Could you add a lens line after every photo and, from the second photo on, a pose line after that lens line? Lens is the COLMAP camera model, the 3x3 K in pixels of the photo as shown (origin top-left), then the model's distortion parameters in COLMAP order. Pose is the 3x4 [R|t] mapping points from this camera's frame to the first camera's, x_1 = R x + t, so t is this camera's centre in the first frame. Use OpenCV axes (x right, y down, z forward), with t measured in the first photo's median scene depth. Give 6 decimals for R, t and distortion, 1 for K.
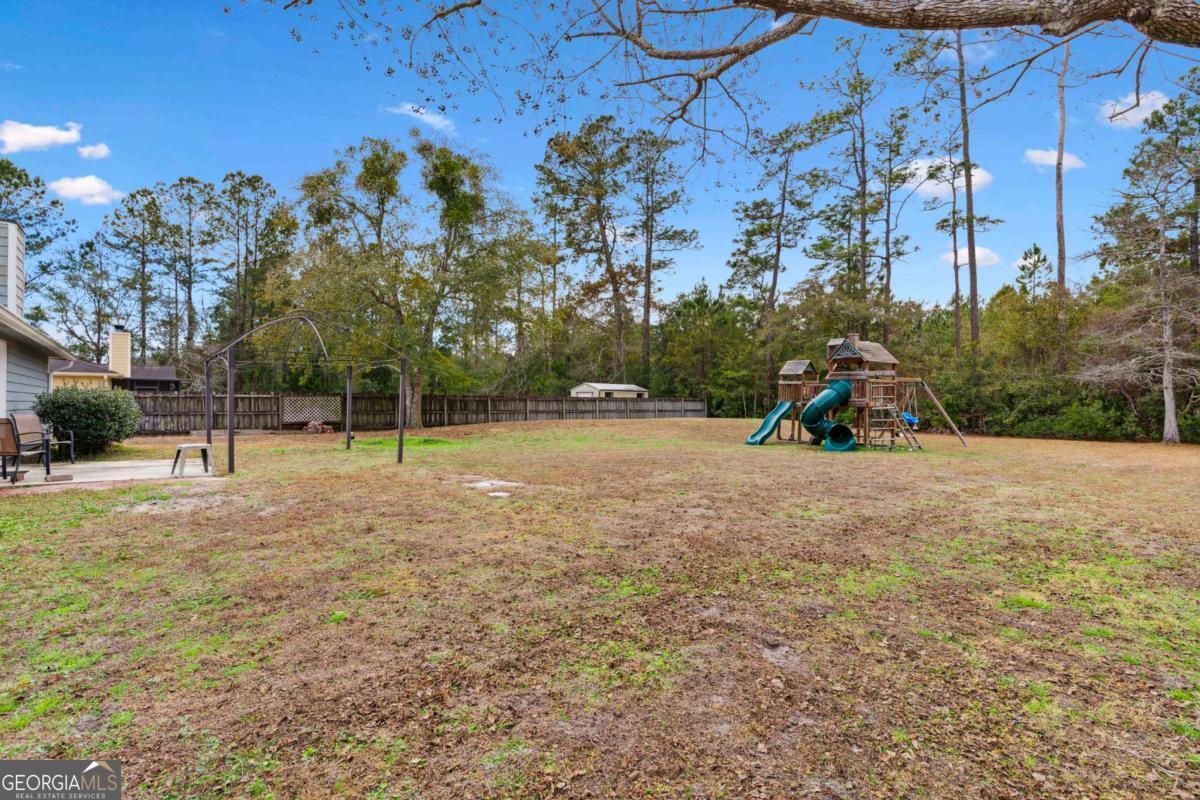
lens RADIAL K [[584.7, 0, 580.0], [0, 584.7, 401.4], [0, 0, 1]] dist [0.000767, 0.000136]
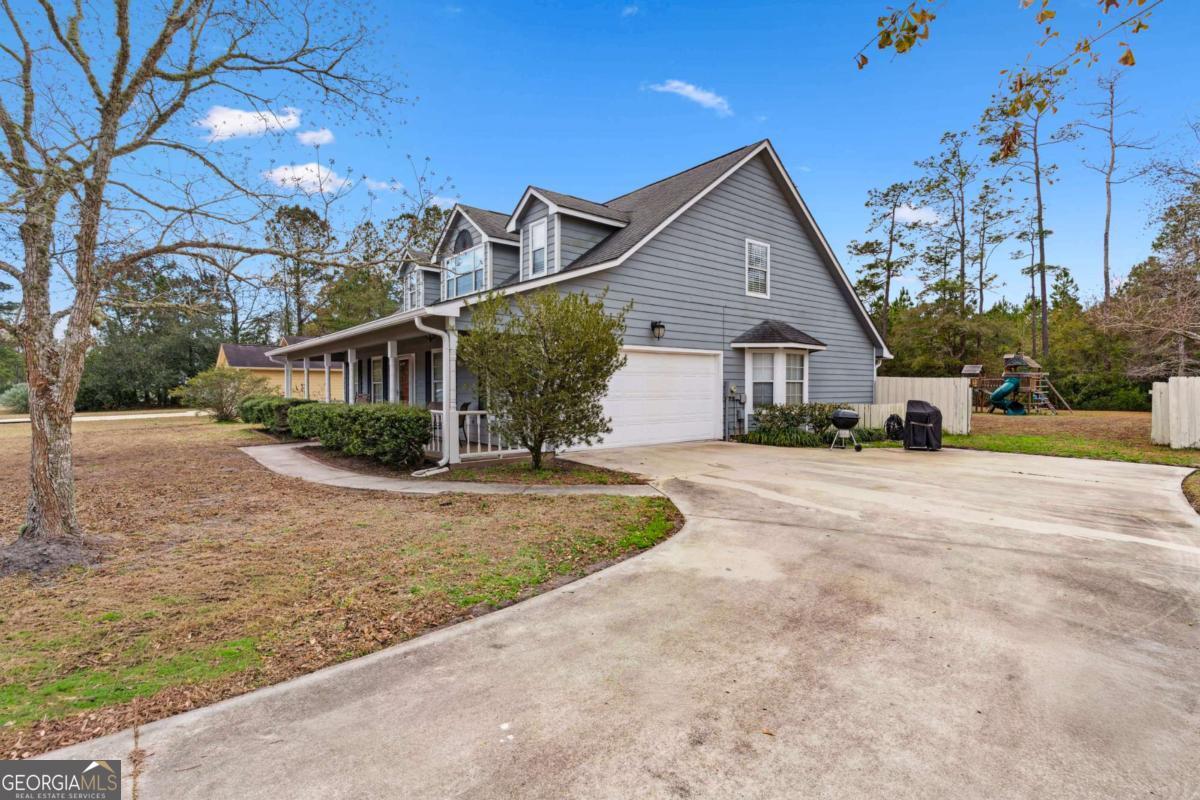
lens RADIAL K [[573.3, 0, 590.0], [0, 573.3, 397.2], [0, 0, 1]] dist [0.004302, 0.000743]
pose [[0.999499, -0.005918, 0.031100, -0.518369], [0.005435, 0.999863, 0.015605, -0.005264], [-0.031188, -0.015429, 0.999394, -0.421341]]
